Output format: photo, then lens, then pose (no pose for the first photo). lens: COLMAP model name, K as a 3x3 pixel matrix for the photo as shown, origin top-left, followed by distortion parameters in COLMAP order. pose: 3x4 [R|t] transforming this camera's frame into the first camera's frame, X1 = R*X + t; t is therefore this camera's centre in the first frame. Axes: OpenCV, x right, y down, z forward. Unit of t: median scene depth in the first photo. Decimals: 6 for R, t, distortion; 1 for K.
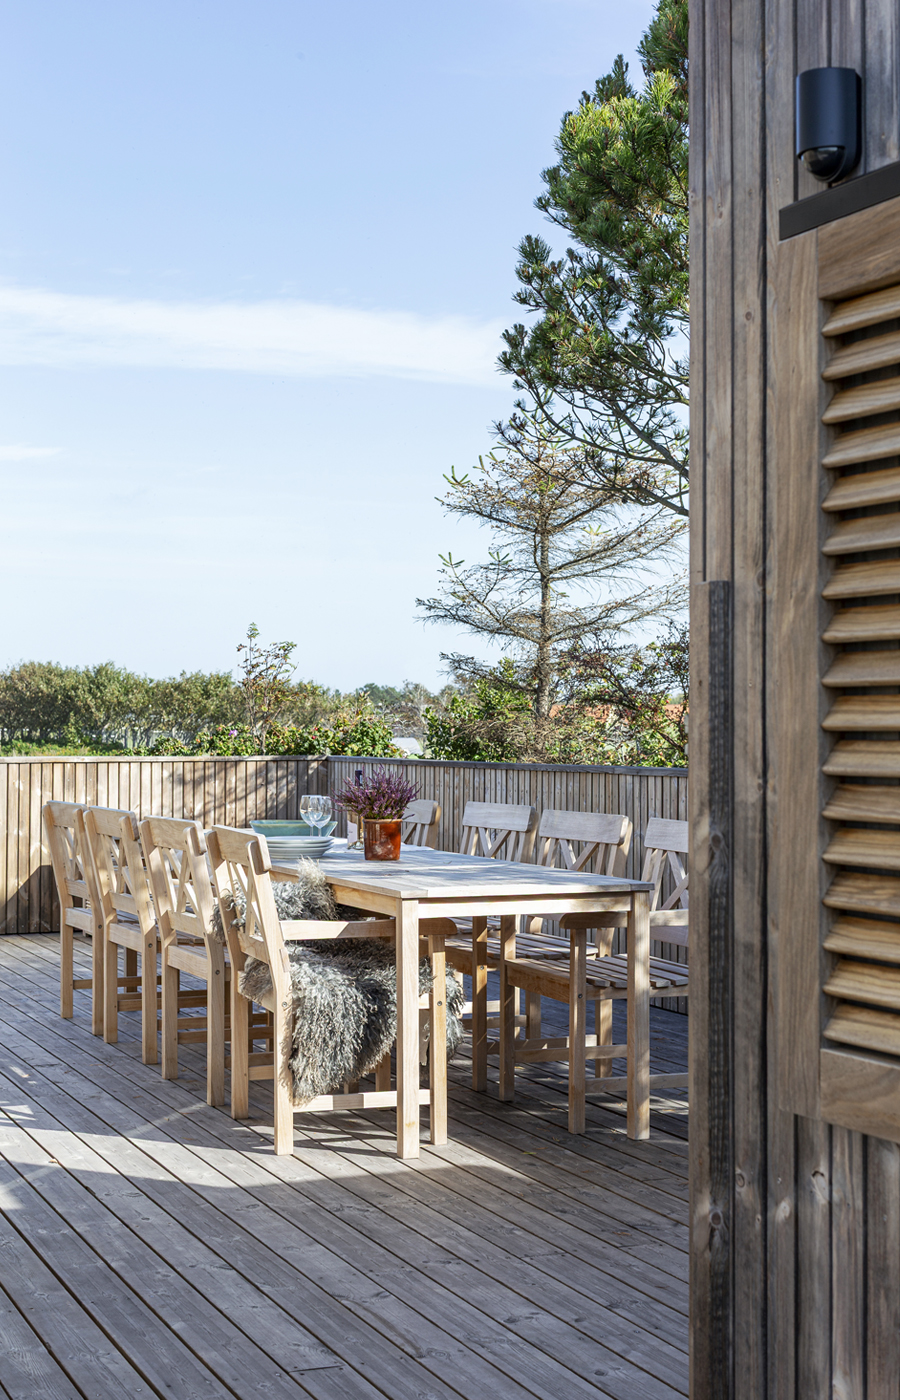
lens RADIAL K [[1895.4, 0, 450.0], [0, 1895.4, 700.0], [0, 0, 1]] dist [0.009233, -0.037984]
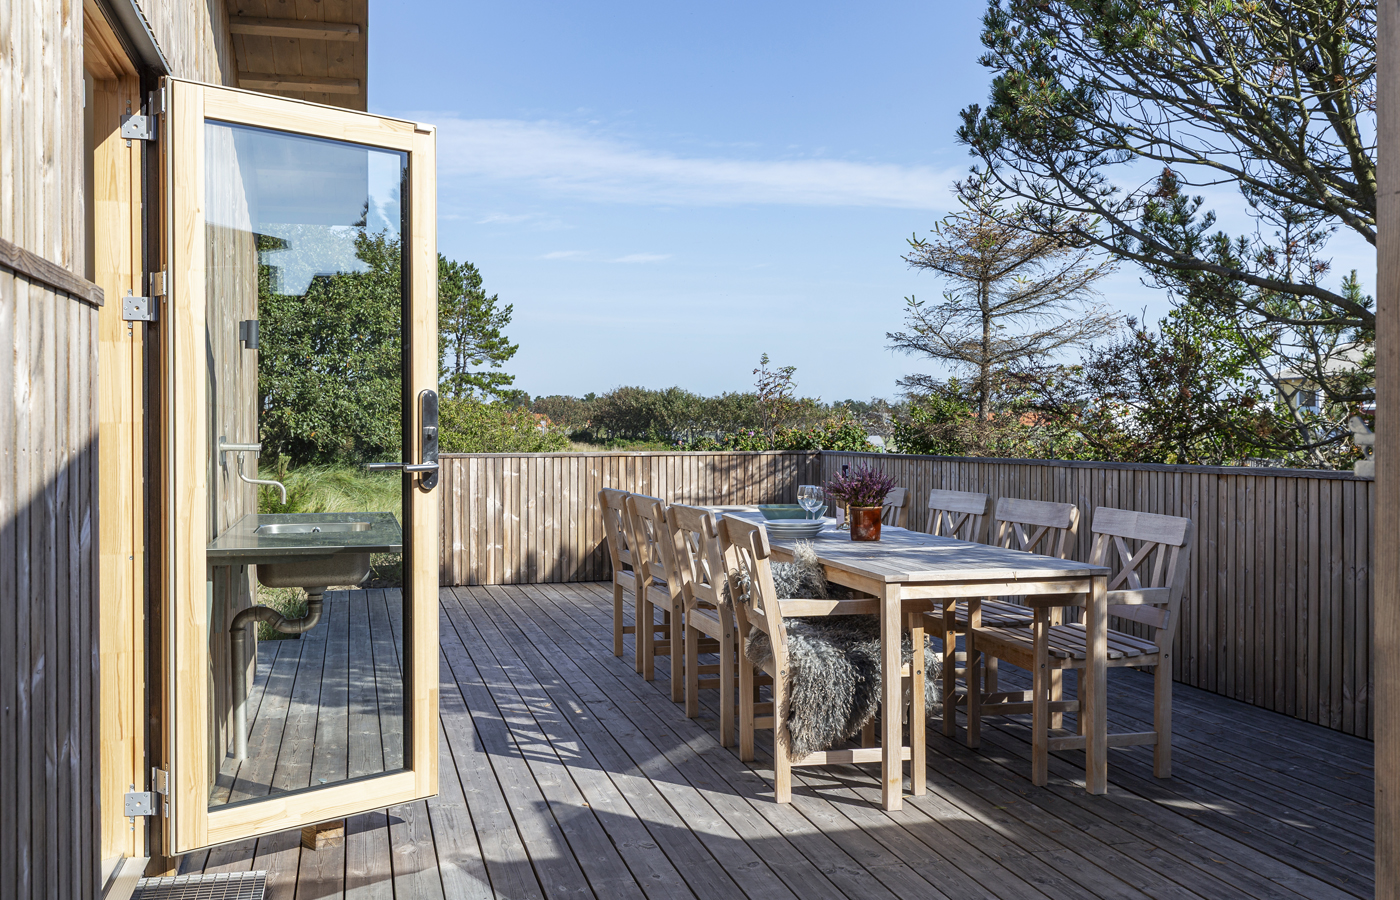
lens RADIAL K [[1895.4, 0, 621.1], [0, 1895.4, 448.8], [0, 0, 1]] dist [0.009233, -0.037984]
pose [[0.985837, -0.002602, -0.167683, 0.013700], [0.006428, 0.999731, 0.022280, -0.001761], [0.167580, -0.023042, 0.985589, -0.219854]]
